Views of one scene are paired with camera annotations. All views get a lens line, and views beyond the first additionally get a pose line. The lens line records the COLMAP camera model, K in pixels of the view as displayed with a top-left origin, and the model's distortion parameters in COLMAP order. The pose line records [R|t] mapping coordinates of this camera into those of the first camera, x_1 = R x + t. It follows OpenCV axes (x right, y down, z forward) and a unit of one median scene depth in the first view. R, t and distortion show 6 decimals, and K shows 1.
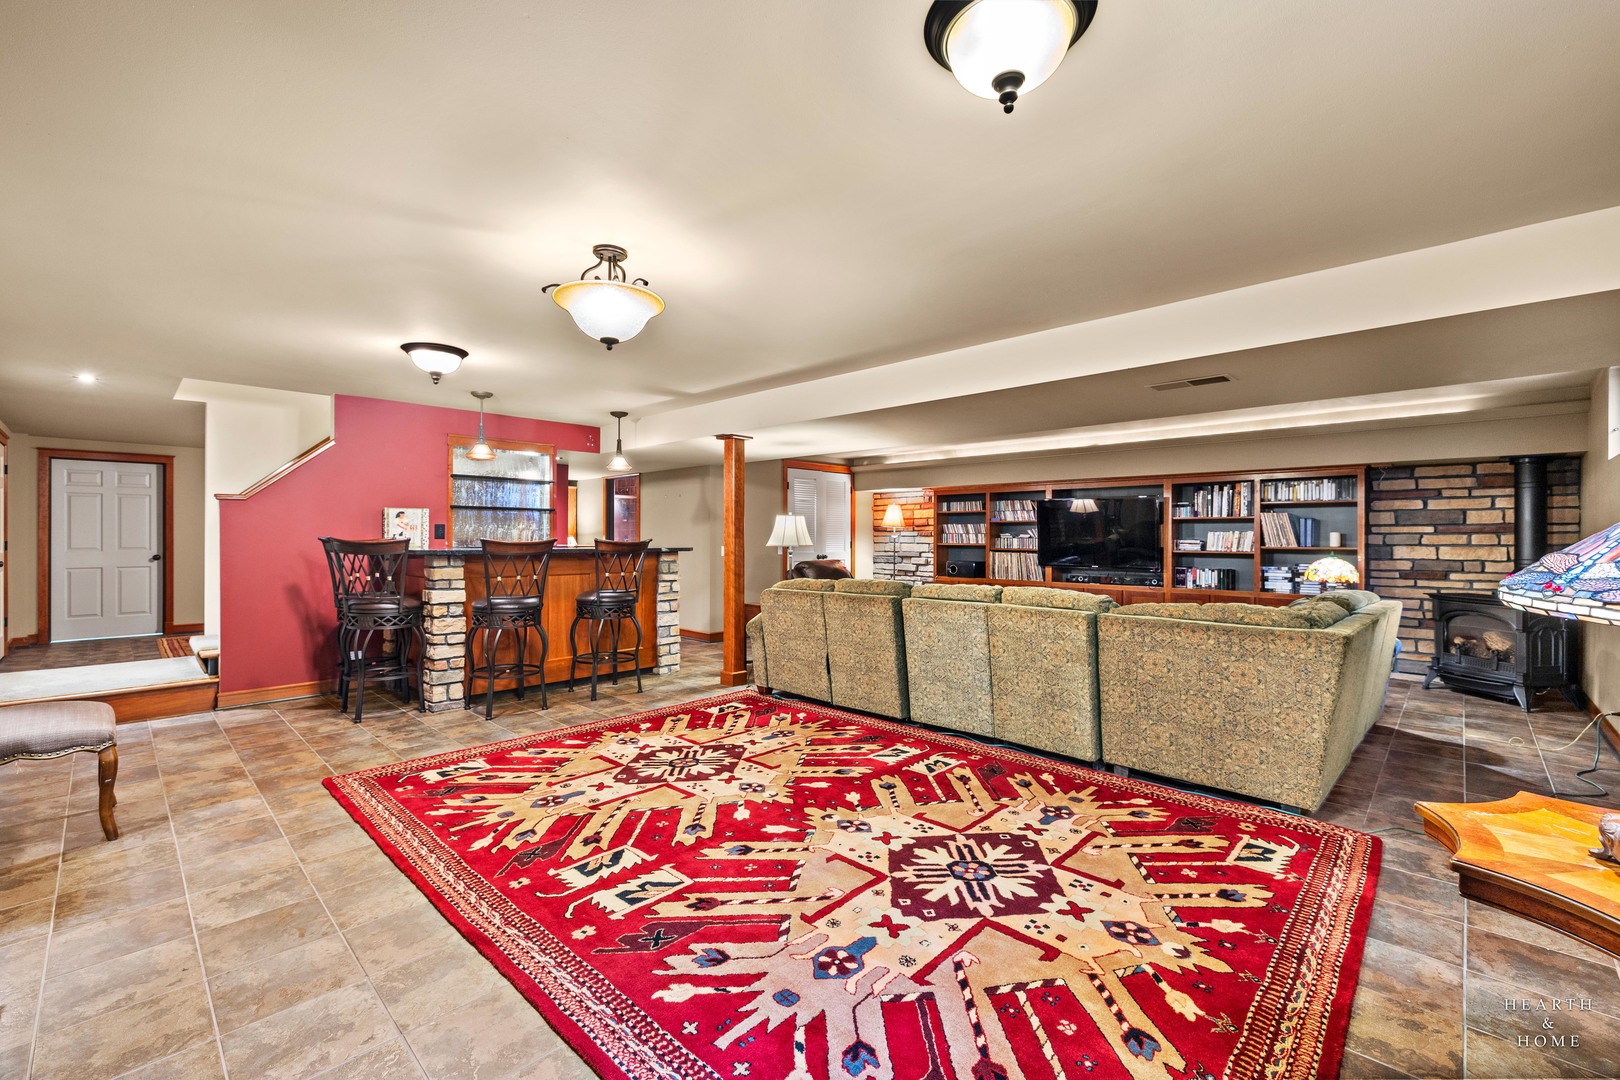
lens RADIAL K [[679.1, 0, 817.0], [0, 679.1, 539.4], [0, 0, 1]] dist [0.001353, 0.000131]
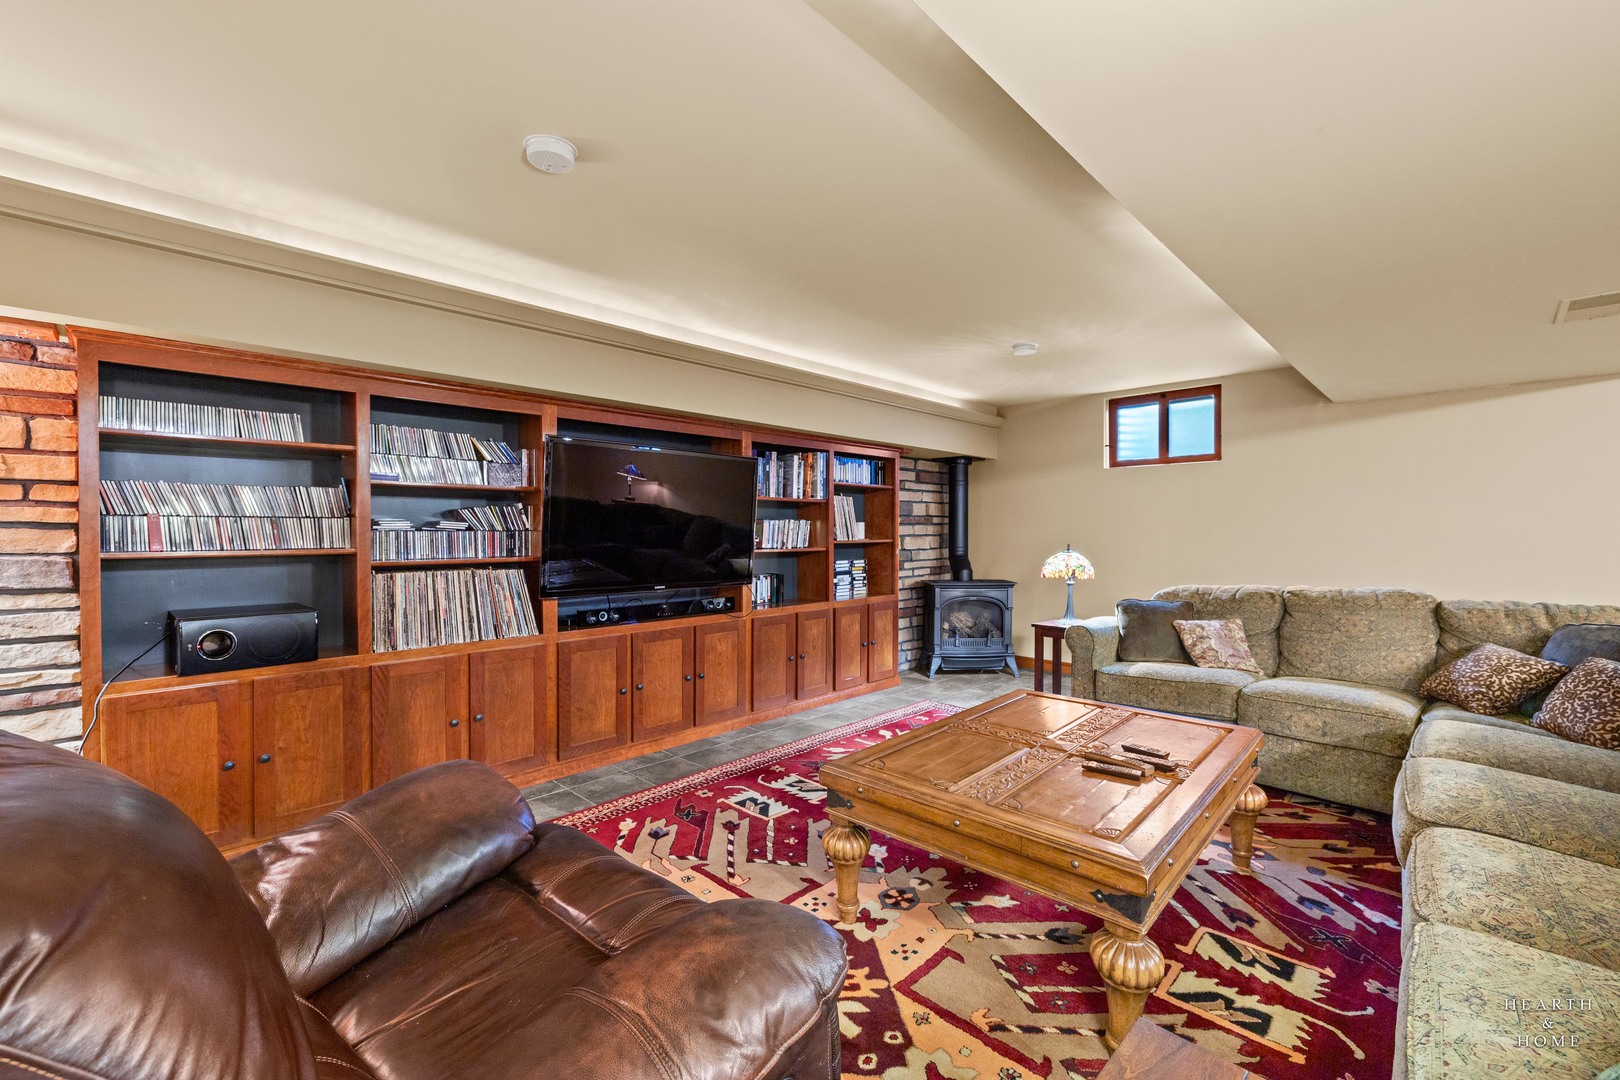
lens RADIAL K [[679.1, 0, 802.2], [0, 679.1, 542.3], [0, 0, 1]] dist [0.001353, 0.000131]
pose [[0.016506, -0.018397, 0.999695, -0.110537], [0.007314, 0.999806, 0.018278, -0.001597], [-0.999837, 0.007010, 0.016637, 1.186821]]
